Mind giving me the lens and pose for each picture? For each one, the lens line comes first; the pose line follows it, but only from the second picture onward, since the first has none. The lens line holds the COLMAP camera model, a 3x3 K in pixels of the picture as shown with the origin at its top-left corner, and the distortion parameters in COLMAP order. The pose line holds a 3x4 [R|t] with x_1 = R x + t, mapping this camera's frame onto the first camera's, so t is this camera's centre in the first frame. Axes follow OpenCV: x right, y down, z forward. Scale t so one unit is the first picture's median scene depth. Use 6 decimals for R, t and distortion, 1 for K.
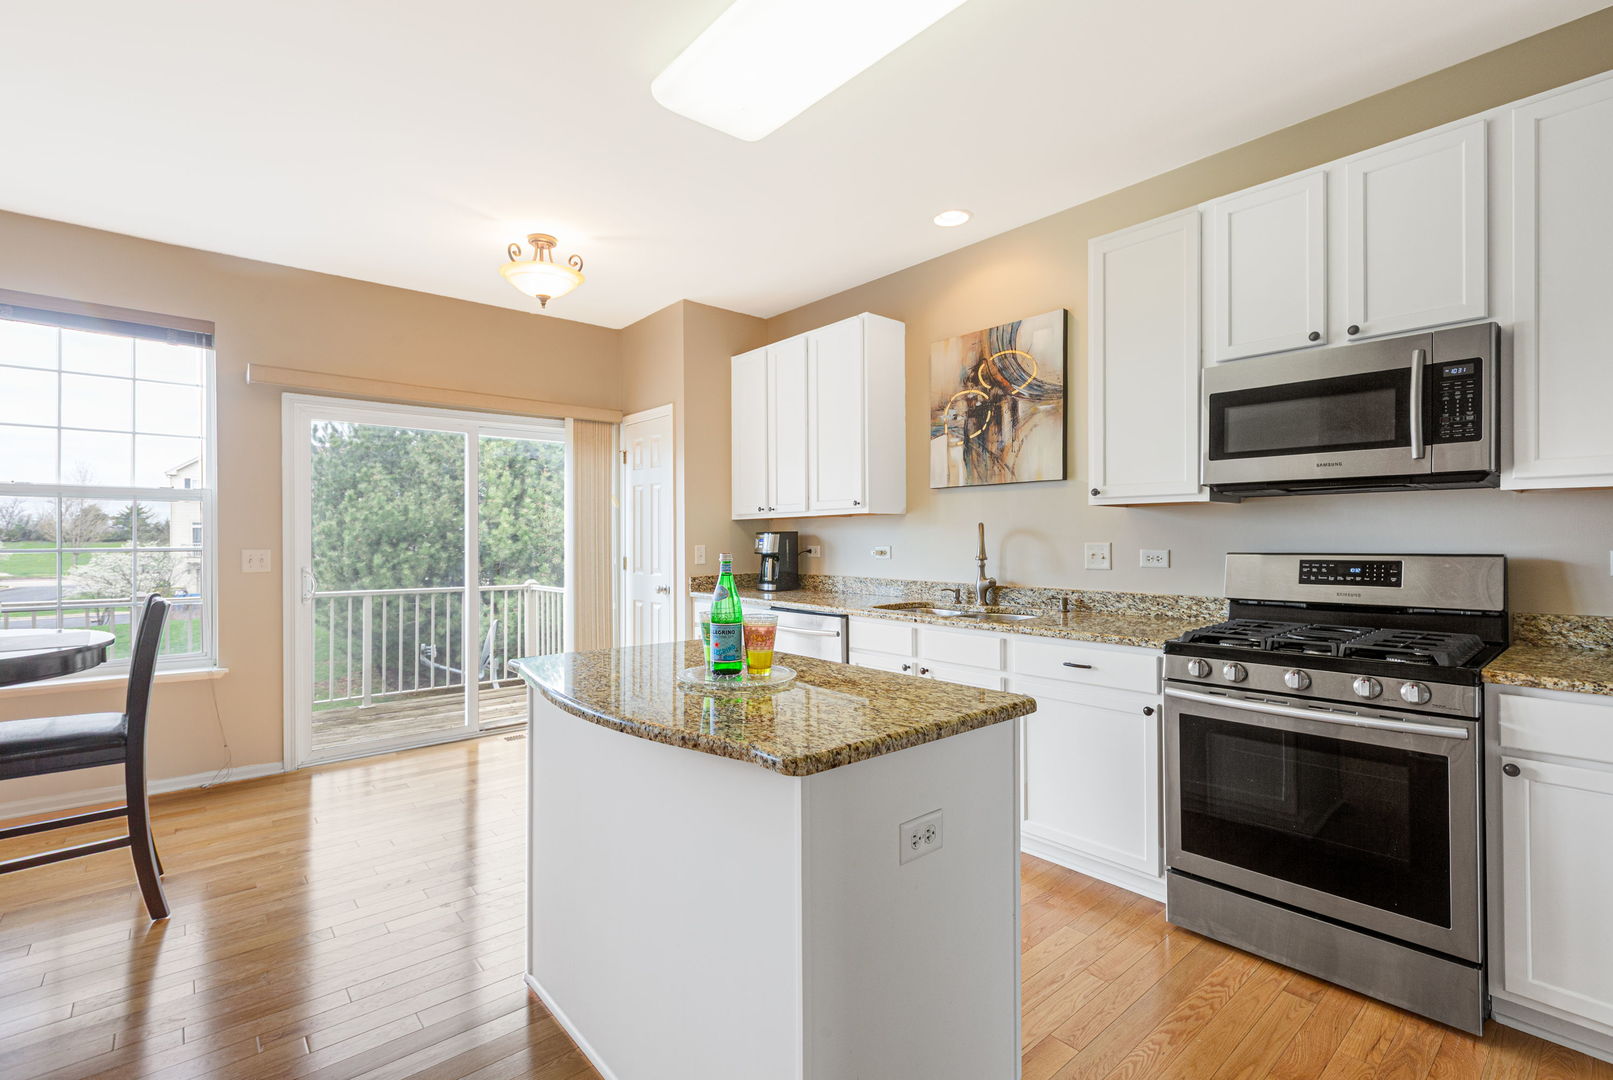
lens RADIAL K [[744.7, 0, 812.4], [0, 744.7, 533.0], [0, 0, 1]] dist [0.011101, 0.000243]
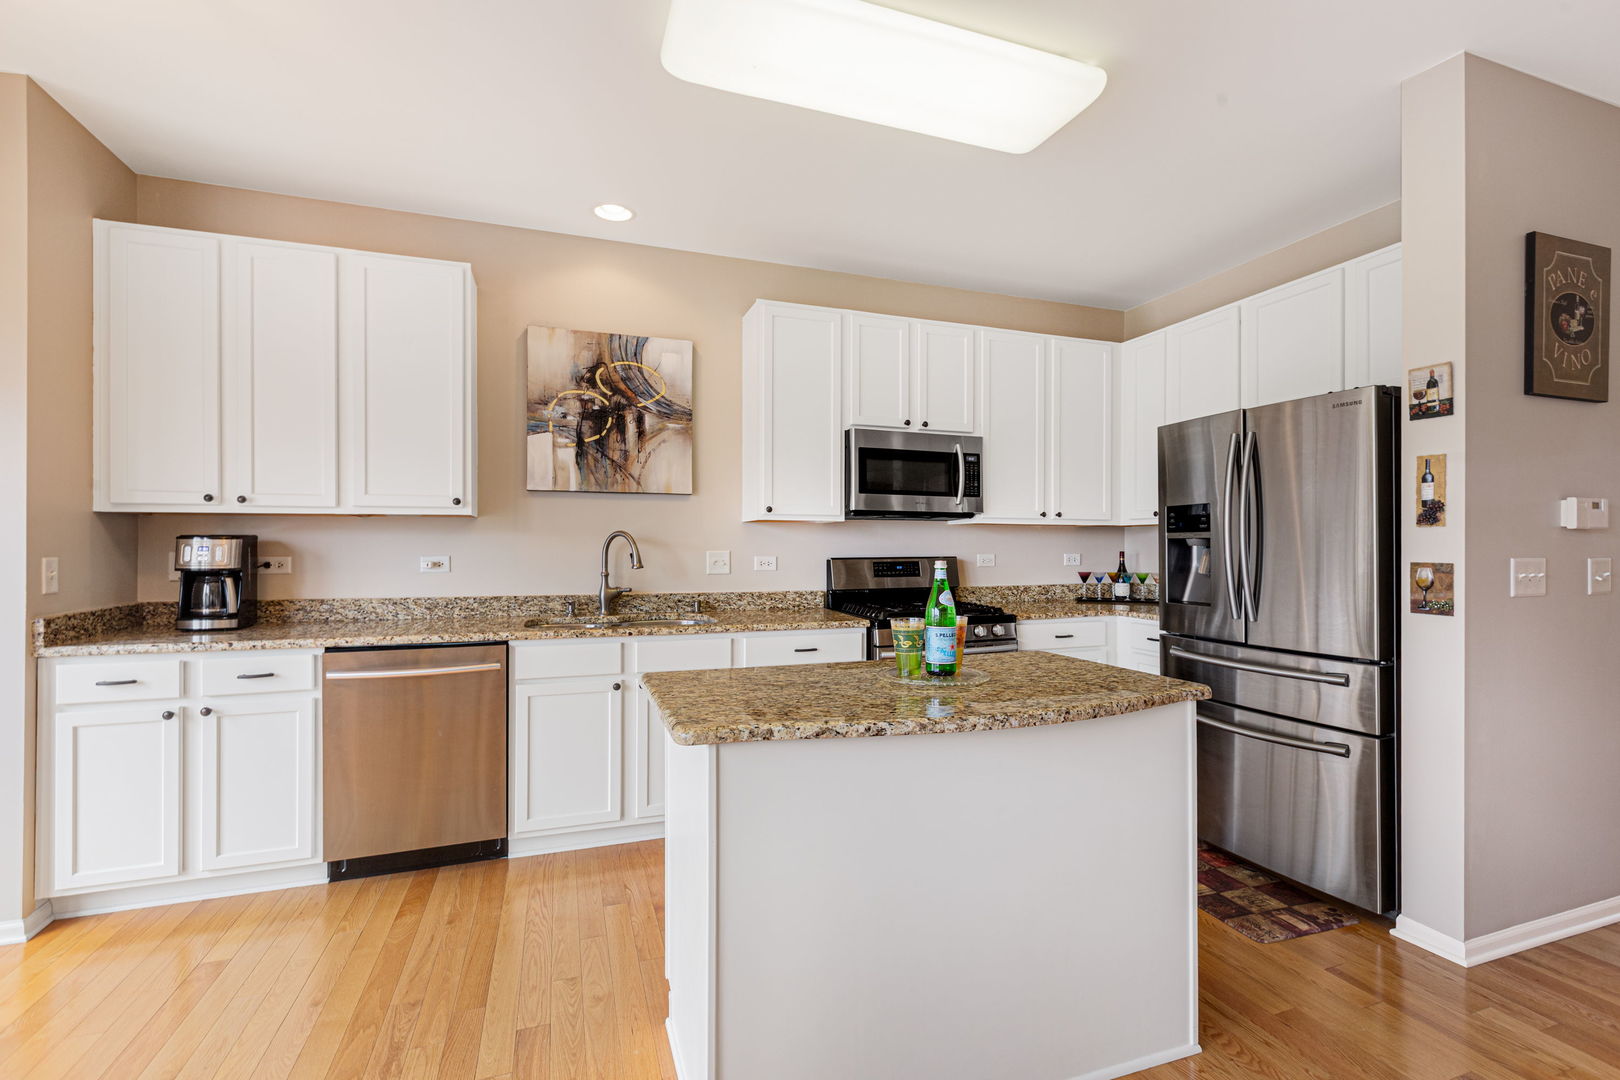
lens RADIAL K [[747.9, 0, 807.7], [0, 747.9, 541.8], [0, 0, 1]] dist [0.011101, 0.000243]
pose [[0.365532, 0.011729, 0.930725, -0.587250], [-0.009503, 0.999916, -0.008869, 0.006564], [-0.930750, -0.005602, 0.365613, 0.396800]]
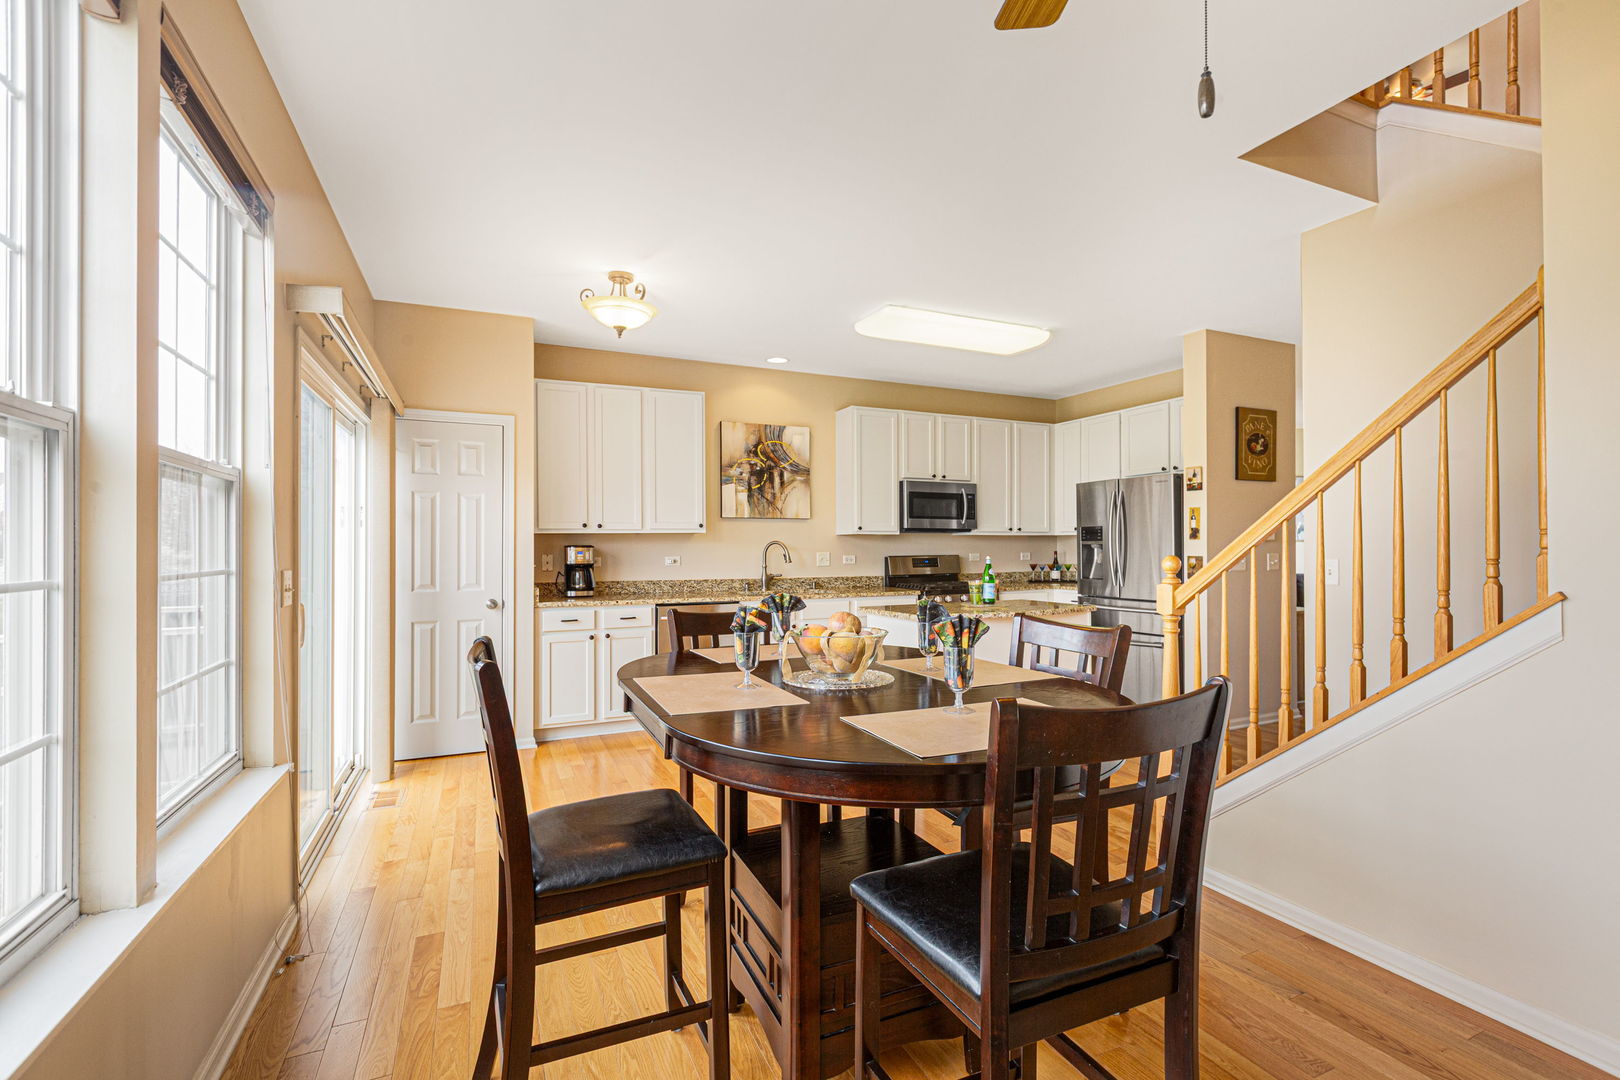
lens RADIAL K [[747.9, 0, 806.8], [0, 747.9, 540.8], [0, 0, 1]] dist [0.011101, 0.000243]
pose [[0.280522, 0.012142, 0.959771, -1.348708], [-0.004418, 0.999926, -0.011359, 0.004461], [-0.959837, -0.001054, 0.280555, 0.442626]]
